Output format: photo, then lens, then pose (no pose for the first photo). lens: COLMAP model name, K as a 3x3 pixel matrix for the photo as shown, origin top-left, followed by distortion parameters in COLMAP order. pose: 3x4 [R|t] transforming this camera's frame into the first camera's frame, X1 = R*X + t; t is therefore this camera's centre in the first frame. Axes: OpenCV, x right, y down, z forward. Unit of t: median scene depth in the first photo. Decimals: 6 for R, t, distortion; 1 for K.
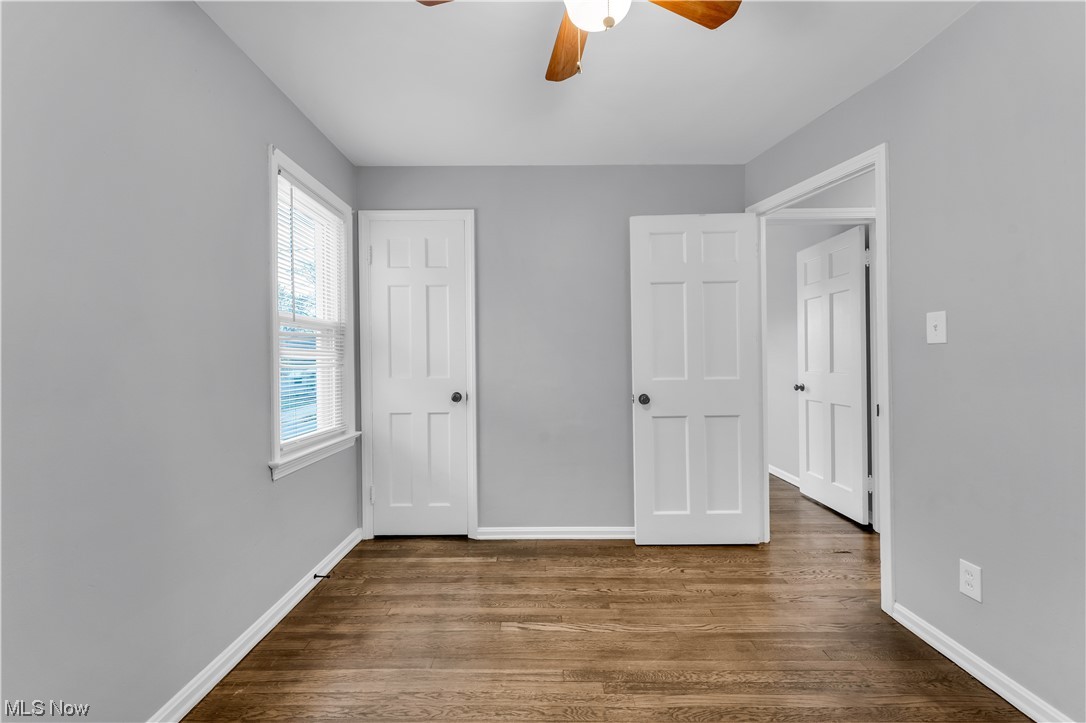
lens RADIAL K [[445.4, 0, 538.9], [0, 445.4, 360.5], [0, 0, 1]] dist [0.004849, 0.000298]
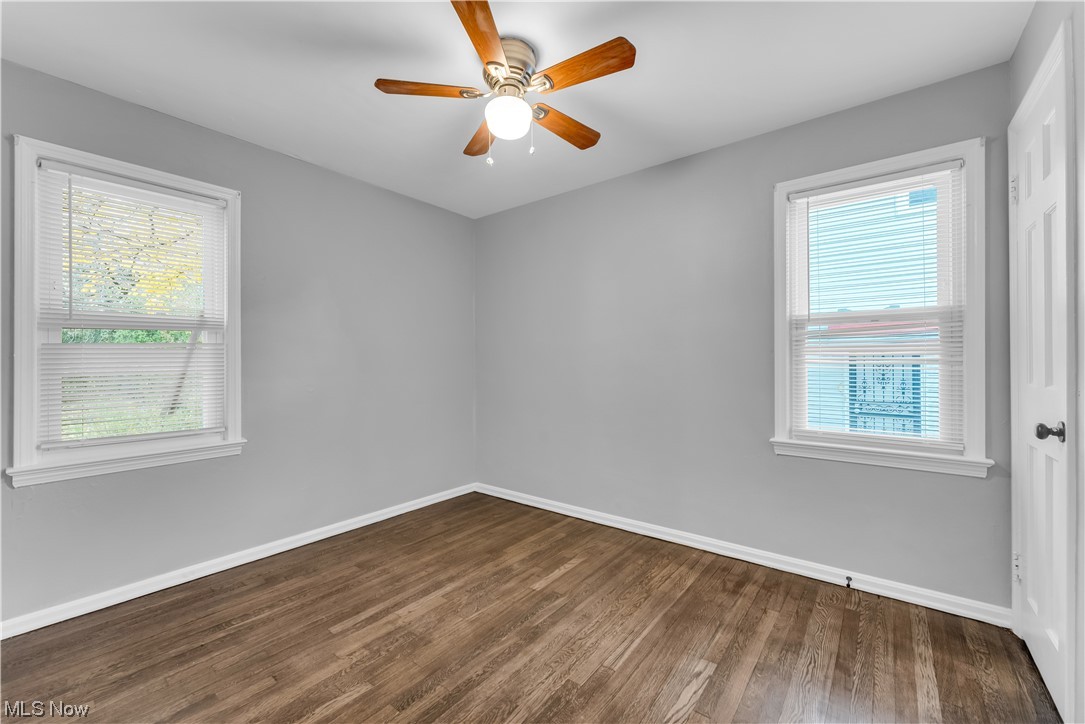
lens RADIAL K [[445.0, 0, 547.9], [0, 445.0, 360.5], [0, 0, 1]] dist [0.004849, 0.000298]
pose [[-0.607193, 0.006402, -0.794528, 0.803550], [0.007615, 0.999969, 0.002239, -0.000585], [0.794518, -0.004691, -0.607223, 1.286694]]
